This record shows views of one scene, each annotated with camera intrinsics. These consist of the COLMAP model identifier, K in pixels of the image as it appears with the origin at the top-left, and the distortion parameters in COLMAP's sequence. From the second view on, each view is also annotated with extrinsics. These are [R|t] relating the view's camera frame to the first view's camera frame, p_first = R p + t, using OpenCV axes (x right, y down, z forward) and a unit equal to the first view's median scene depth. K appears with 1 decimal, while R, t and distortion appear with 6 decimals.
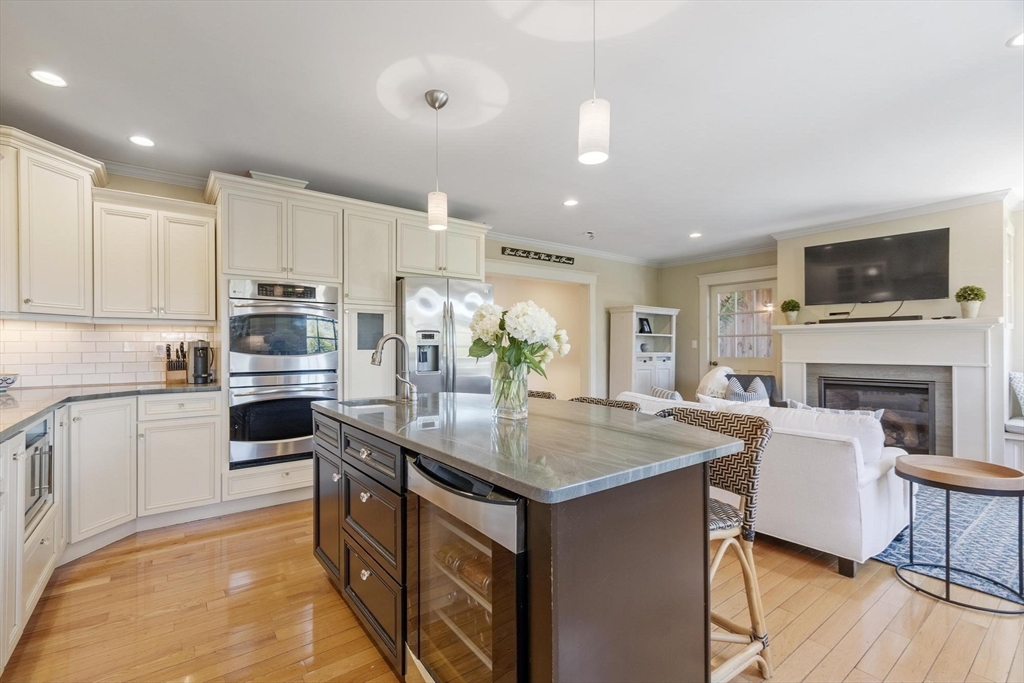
lens RADIAL K [[443.6, 0, 472.7], [0, 443.6, 344.8], [0, 0, 1]] dist [0.002268, 0.000361]
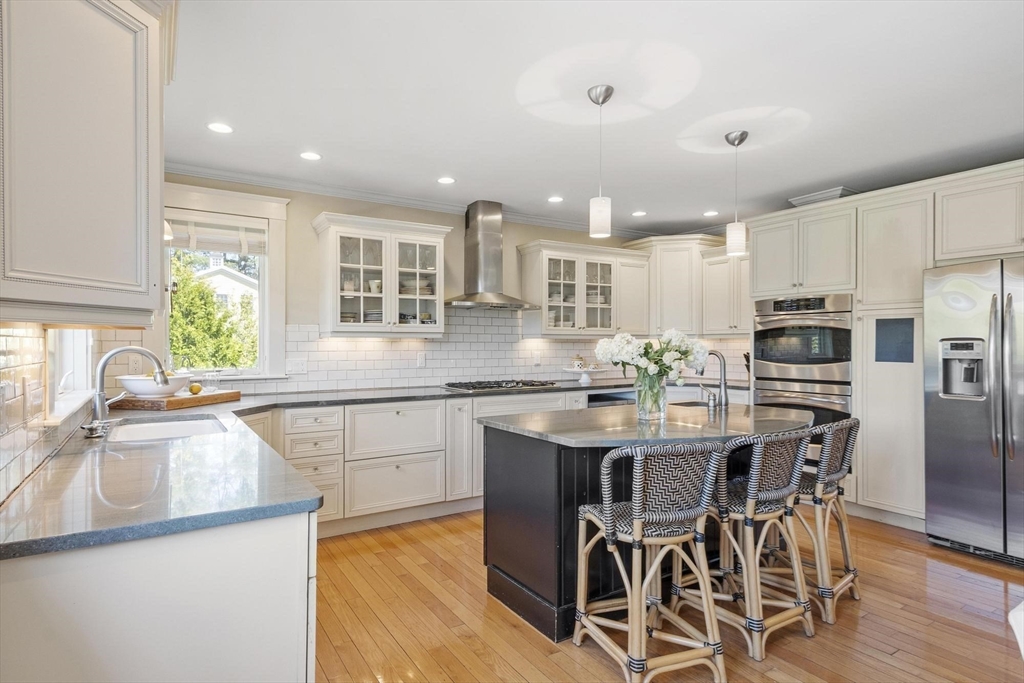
lens RADIAL K [[549.7, 0, 512.8], [0, 549.7, 342.2], [0, 0, 1]] dist [0.000314, 0.000906]
pose [[-0.034201, 0.003053, -0.999410, 0.809764], [0.007439, 0.999968, 0.002800, -0.033575], [0.999387, -0.007339, -0.034222, 0.305366]]
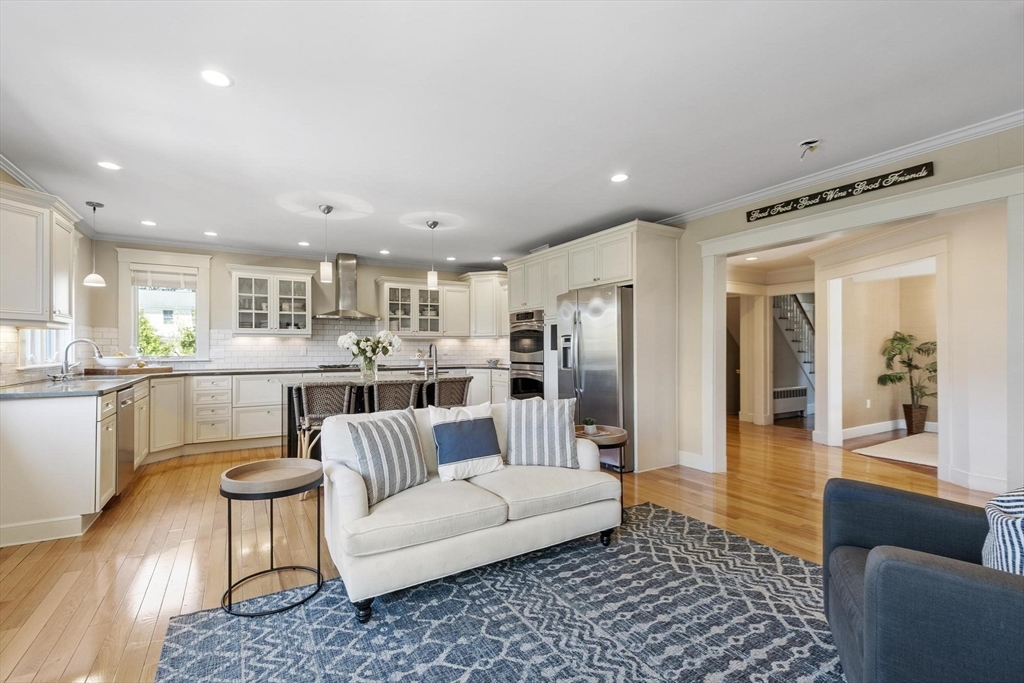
lens RADIAL K [[456.9, 0, 507.9], [0, 456.9, 344.0], [0, 0, 1]] dist [0.008090, -0.000847]
pose [[-0.071321, -0.004273, -0.997444, 1.199277], [0.009869, 0.999939, -0.004990, -0.002914], [0.997405, -0.010200, -0.071274, 0.922190]]
